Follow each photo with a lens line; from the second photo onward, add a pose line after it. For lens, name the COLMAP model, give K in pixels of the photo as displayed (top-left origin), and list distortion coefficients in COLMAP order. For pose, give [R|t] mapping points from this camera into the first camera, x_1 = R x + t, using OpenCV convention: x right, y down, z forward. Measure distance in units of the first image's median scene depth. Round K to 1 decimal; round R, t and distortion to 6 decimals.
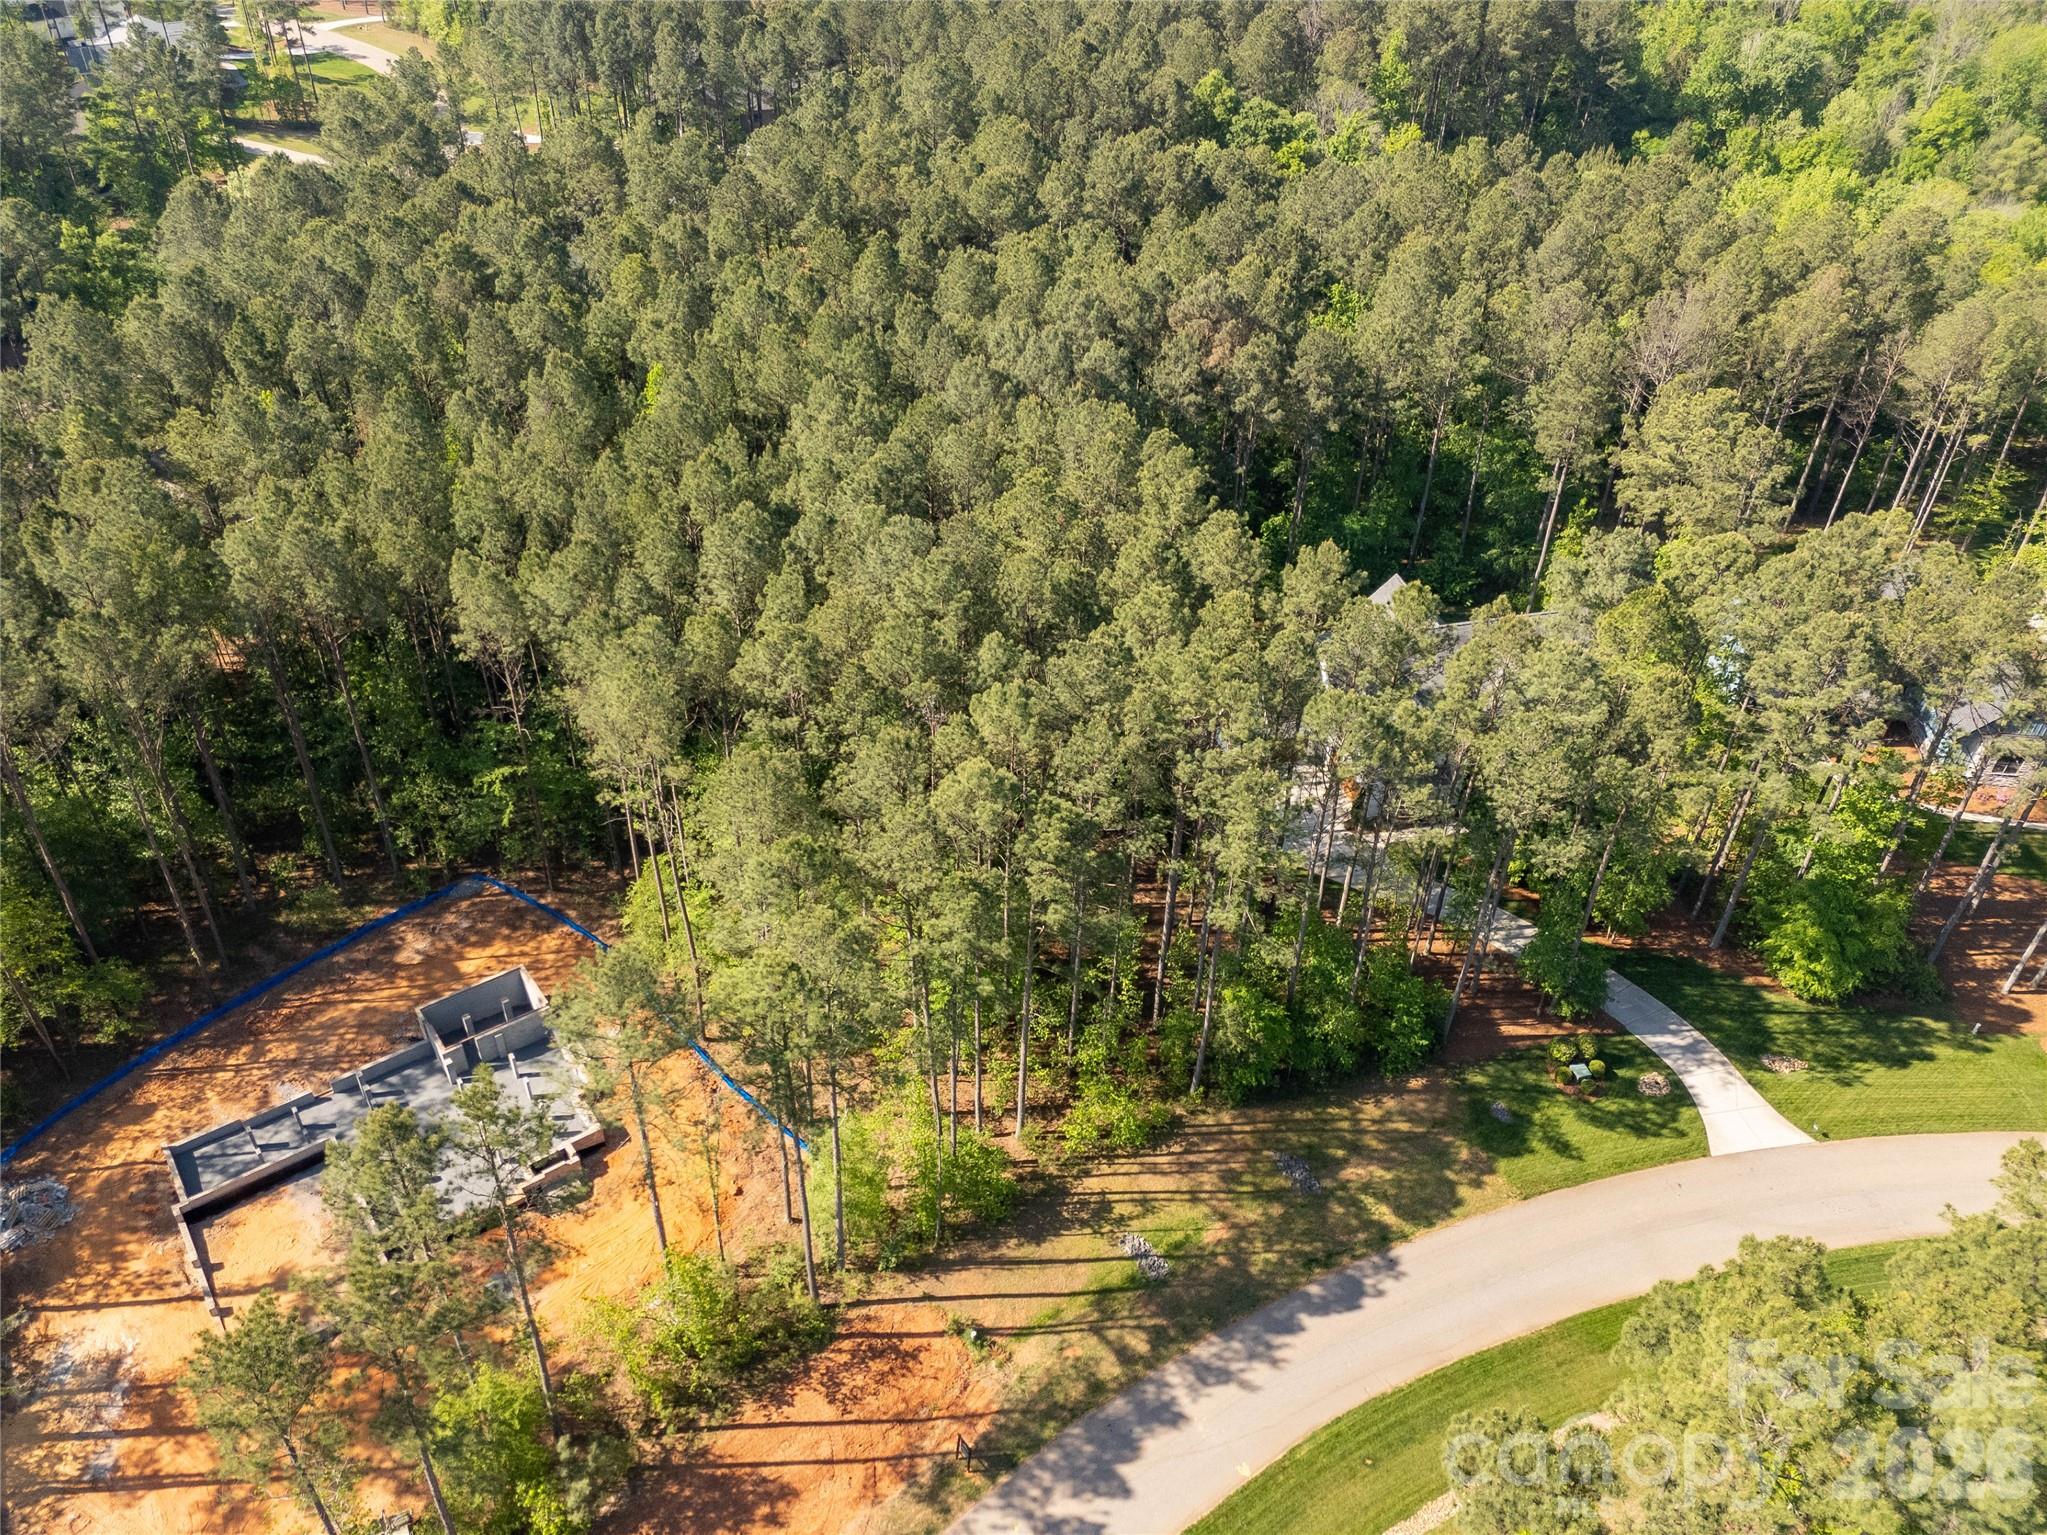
lens RADIAL K [[1546.6, 0, 942.9], [0, 1546.6, 798.8], [0, 0, 1]] dist [0.037266, -0.005516]
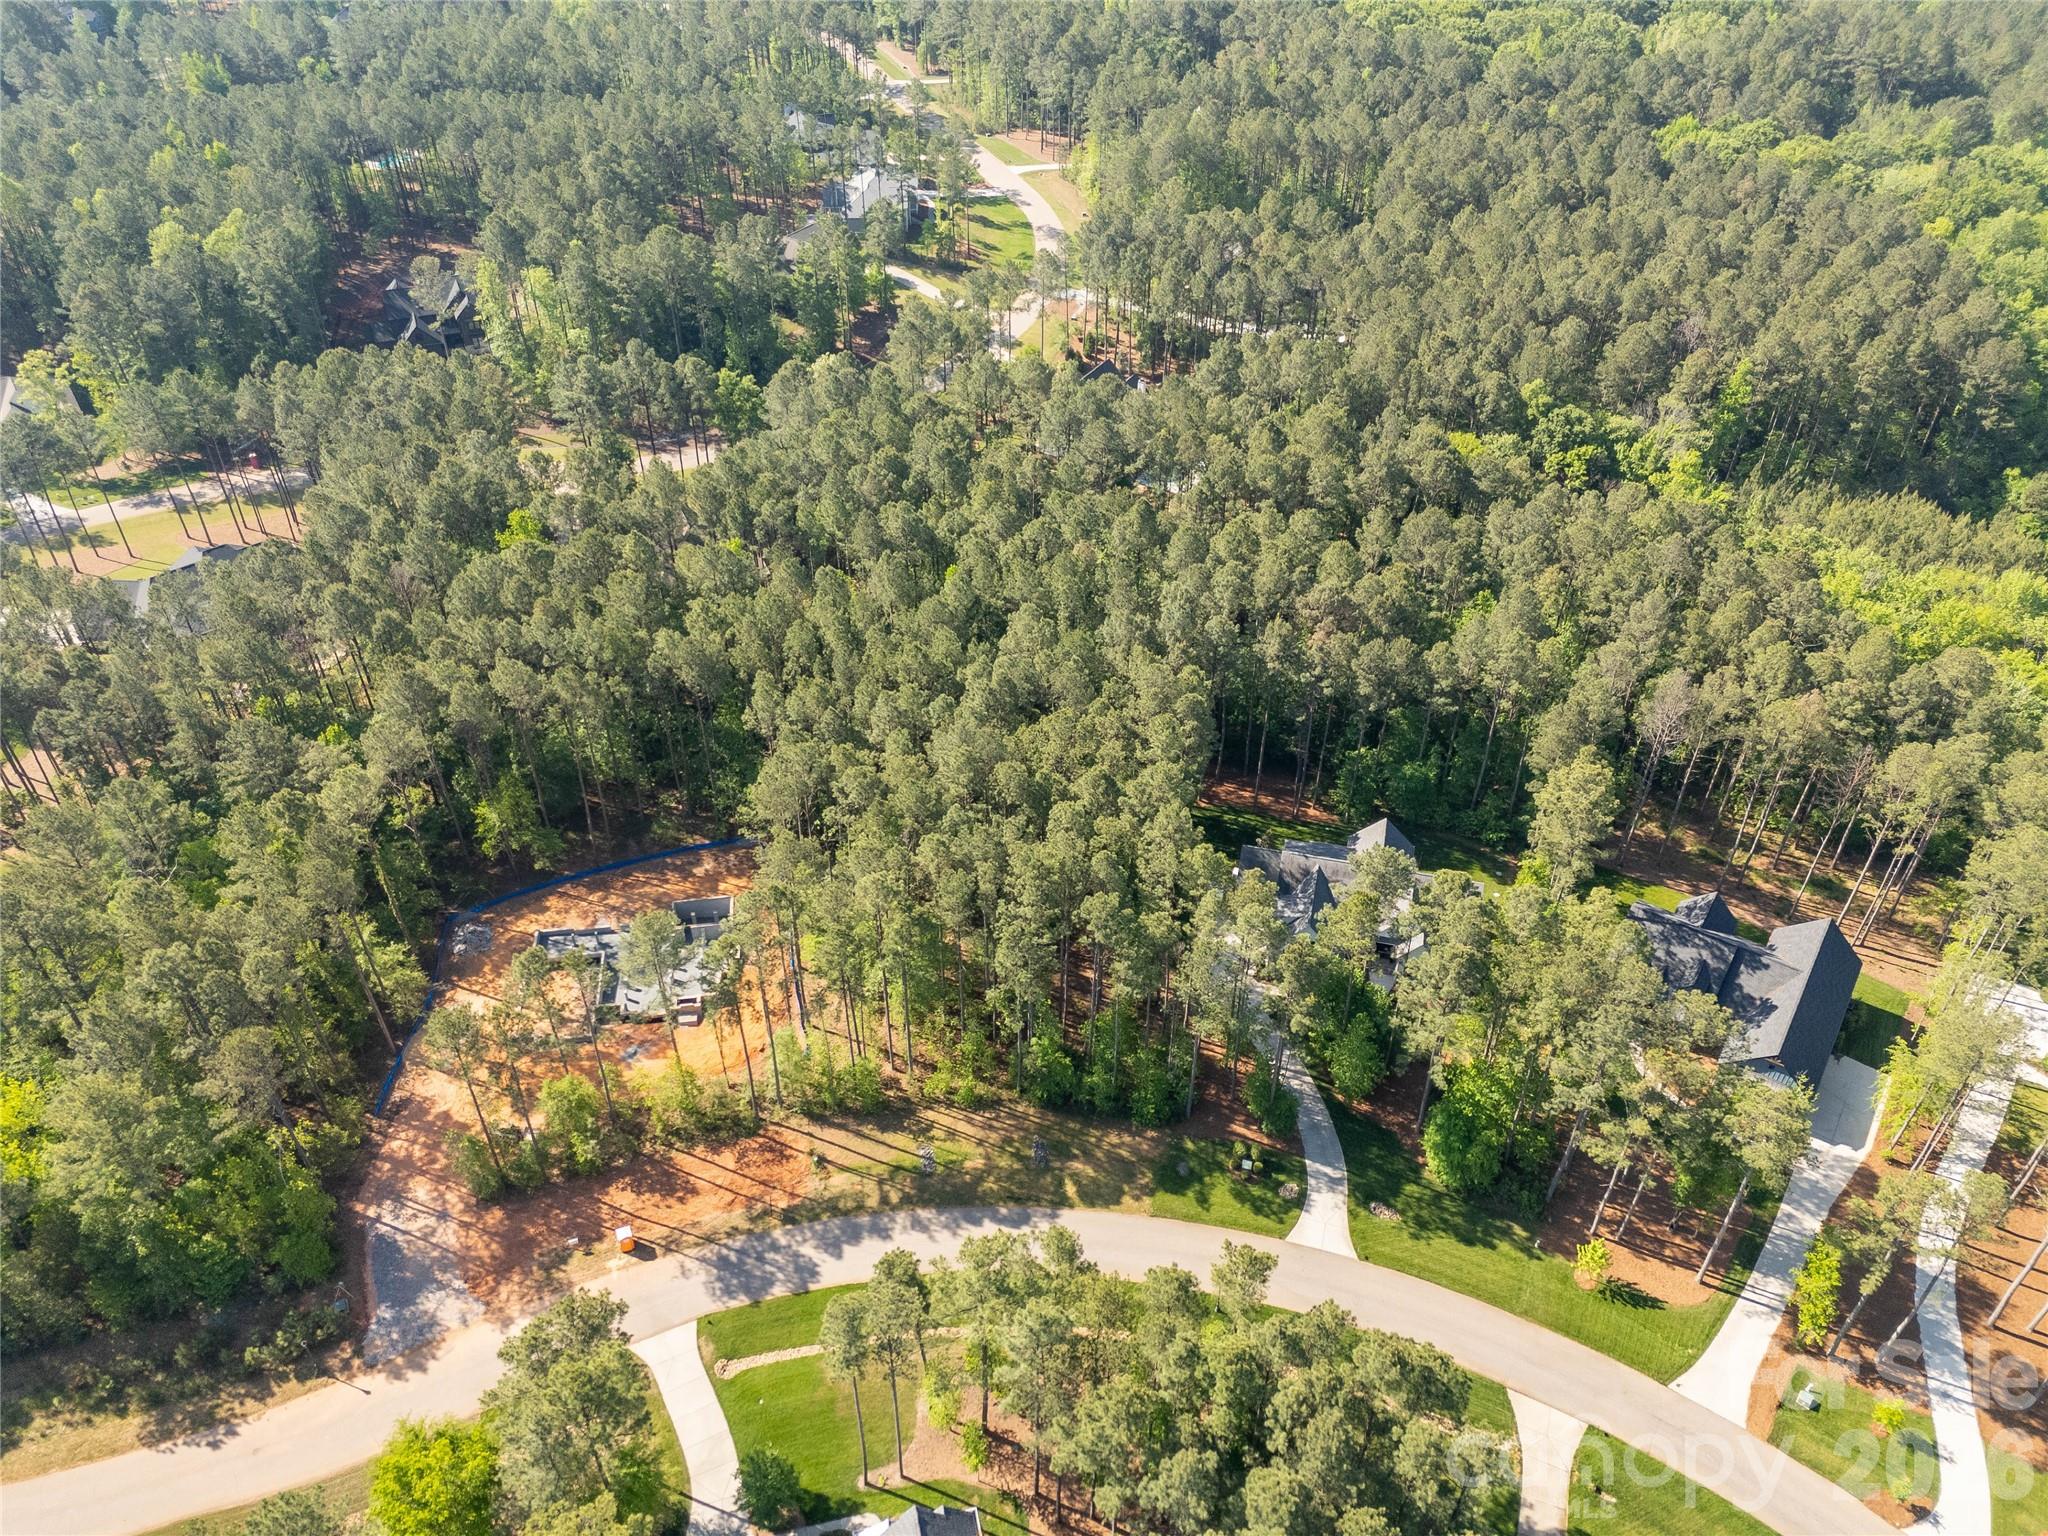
lens RADIAL K [[1437.6, 0, 1003.5], [0, 1437.6, 761.6], [0, 0, 1]] dist [0.054592, -0.003285]
pose [[0.894450, 0.275822, -0.351967, 0.642094], [-0.274768, 0.959991, 0.054041, -0.253978], [0.352791, 0.048373, 0.934451, -0.539697]]
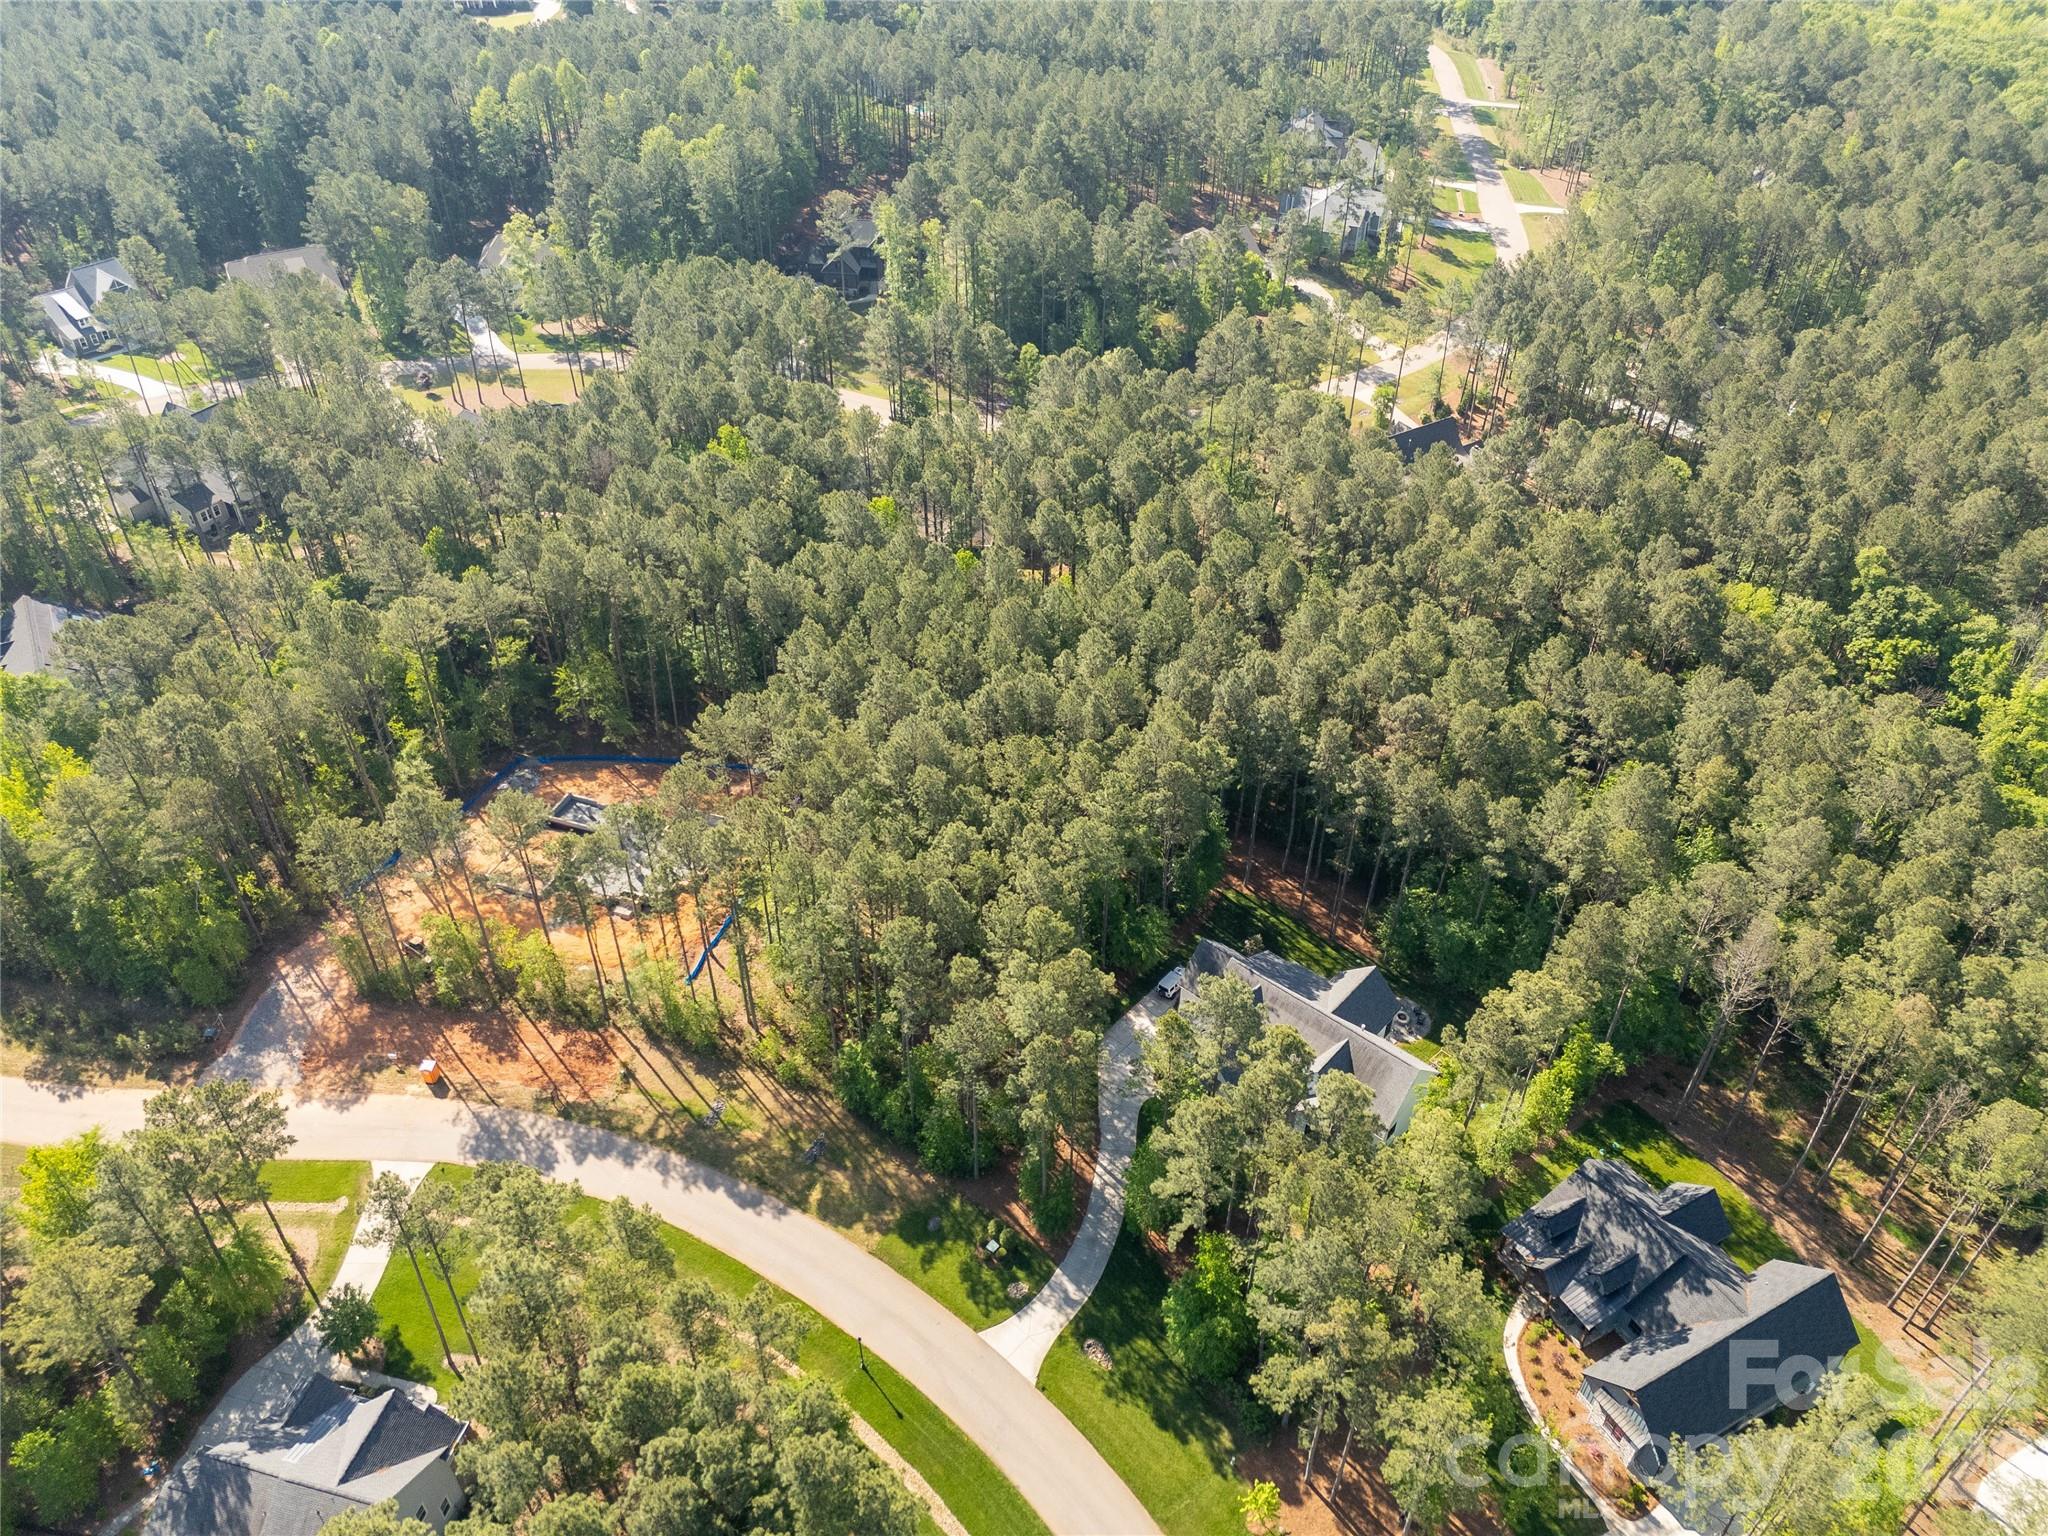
lens RADIAL K [[1430.4, 0, 1024.0], [0, 1430.4, 768.0], [0, 0, 1]] dist [0.049464, -0.000867]
pose [[0.598820, 0.513624, -0.614496, 1.130965], [-0.511339, 0.835725, 0.200242, -0.549349], [0.616398, 0.194307, 0.763085, -0.148115]]
